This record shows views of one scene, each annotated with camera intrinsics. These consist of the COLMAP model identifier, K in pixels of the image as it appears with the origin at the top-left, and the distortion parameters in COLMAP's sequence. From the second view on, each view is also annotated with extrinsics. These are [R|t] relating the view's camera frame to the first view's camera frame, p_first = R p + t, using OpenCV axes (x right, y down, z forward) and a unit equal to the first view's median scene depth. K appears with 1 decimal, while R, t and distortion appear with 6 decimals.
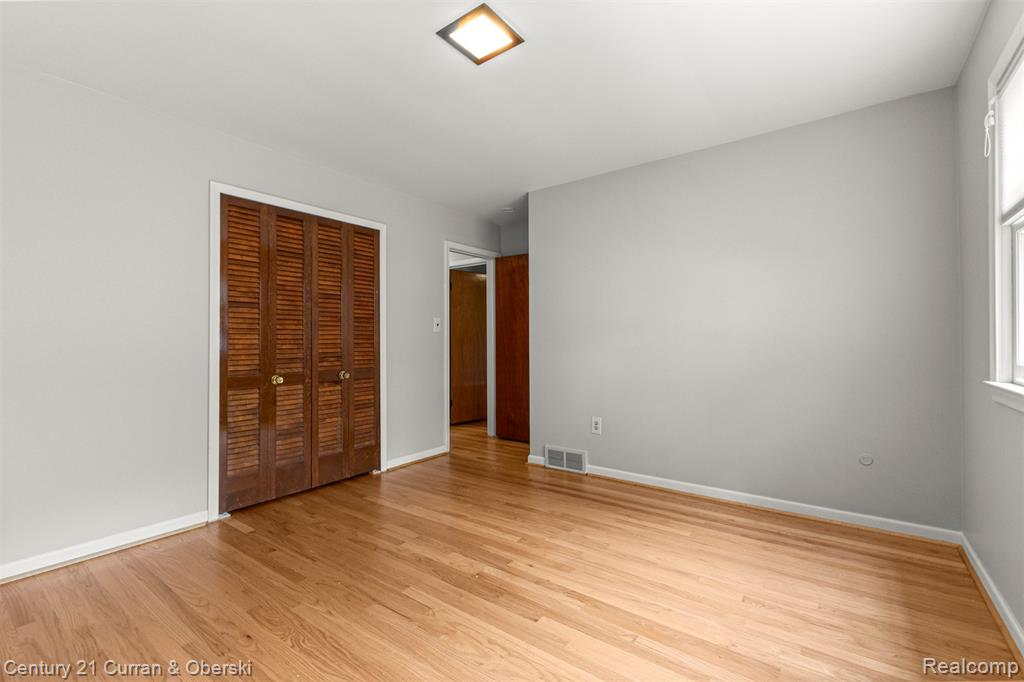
lens RADIAL K [[443.0, 0, 512.6], [0, 443.0, 340.3], [0, 0, 1]] dist [0.004075, -0.002542]
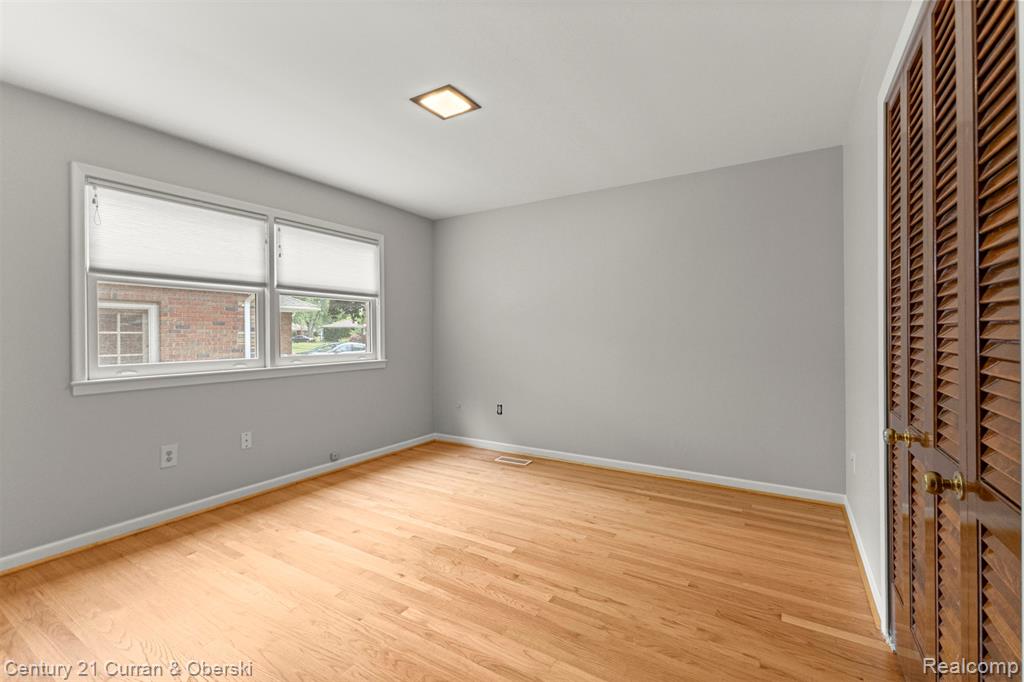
lens RADIAL K [[443.0, 0, 512.9], [0, 443.0, 336.1], [0, 0, 1]] dist [0.004075, -0.002542]
pose [[-0.996403, 0.013682, -0.083627, -0.121509], [0.013741, 0.999906, -0.000131, -0.027103], [0.083617, -0.001279, -0.996497, 1.879204]]
